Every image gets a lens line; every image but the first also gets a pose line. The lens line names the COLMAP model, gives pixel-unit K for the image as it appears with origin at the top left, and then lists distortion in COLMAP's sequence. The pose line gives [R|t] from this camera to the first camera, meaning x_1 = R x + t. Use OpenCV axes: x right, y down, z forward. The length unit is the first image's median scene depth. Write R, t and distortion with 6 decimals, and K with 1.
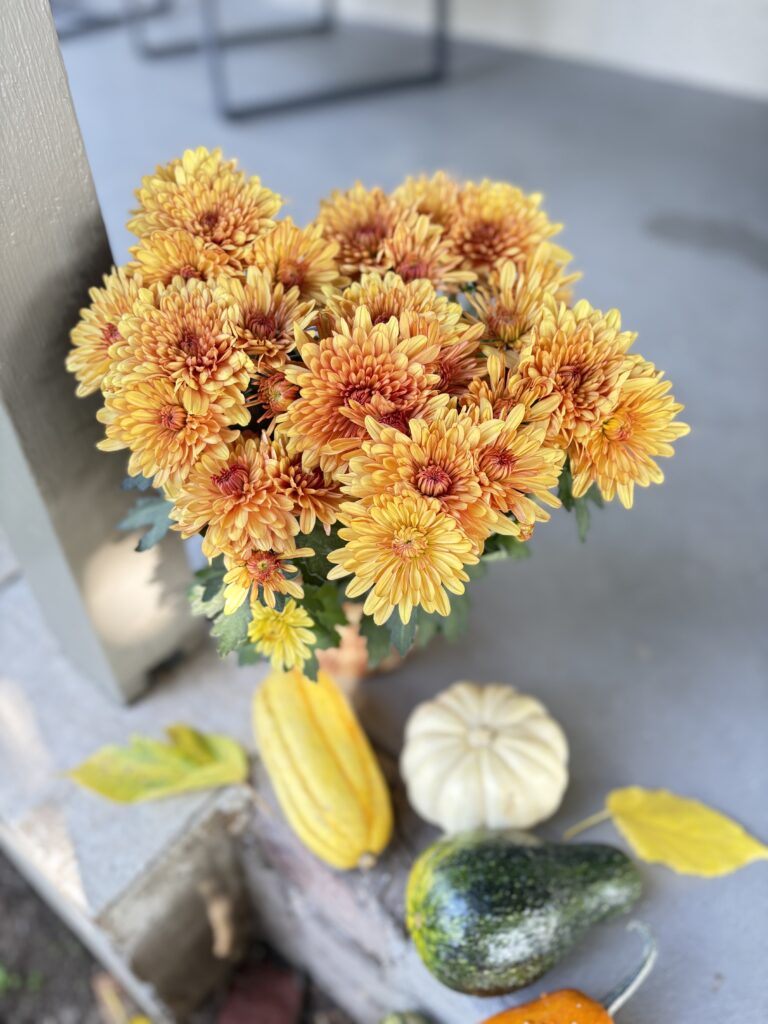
lens RADIAL K [[816.0, 0, 384.0], [0, 816.0, 512.0], [0, 0, 1]] dist [0.036113, -0.073224]
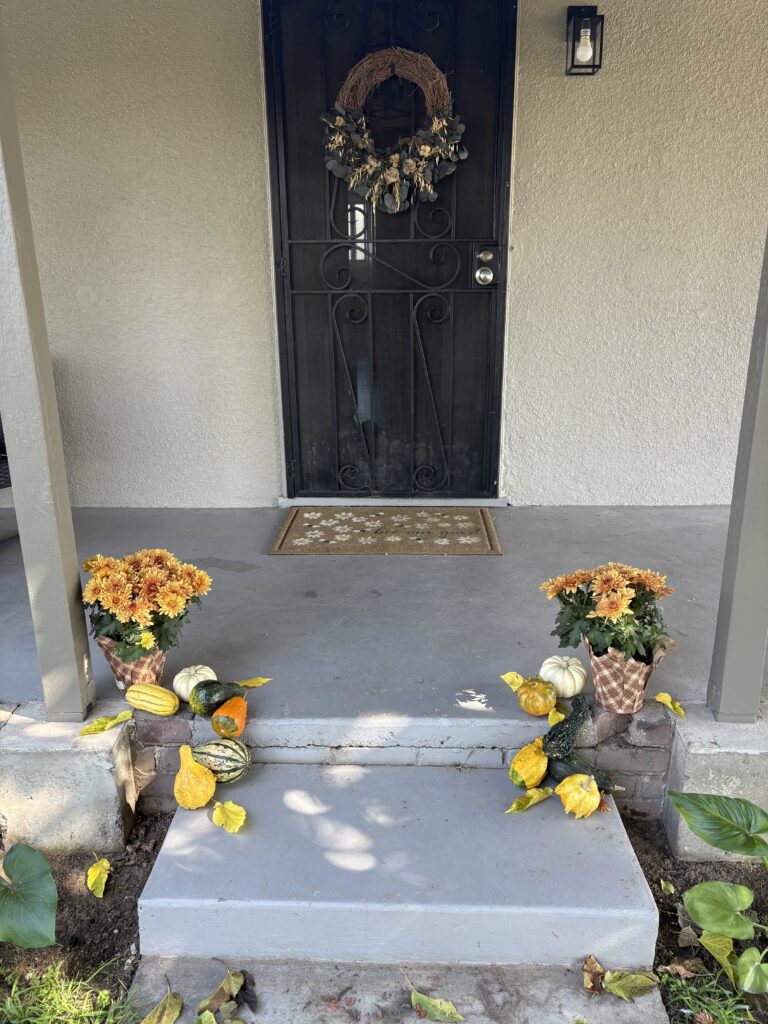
lens RADIAL K [[775.1, 0, 384.0], [0, 775.1, 512.0], [0, 0, 1]] dist [0.044027, 0.001338]
pose [[0.796734, -0.180548, 0.576730, -1.212647], [0.421836, 0.849523, -0.316805, 1.231881], [-0.432747, 0.495695, 0.753005, -2.703214]]
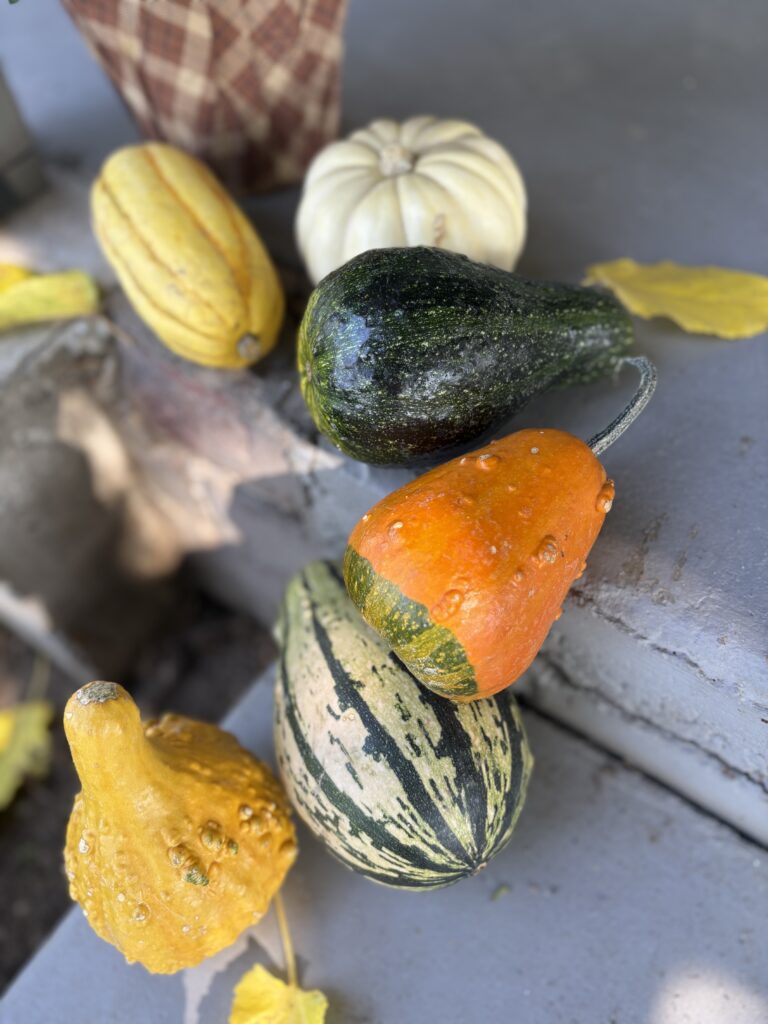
lens RADIAL K [[816.0, 0, 384.0], [0, 816.0, 512.0], [0, 0, 1]] dist [0.036113, -0.073224]
pose [[0.996124, -0.086004, -0.018437, 0.098060], [0.087943, 0.977809, 0.190149, 0.442096], [0.001674, -0.191033, 0.981582, 0.273061]]
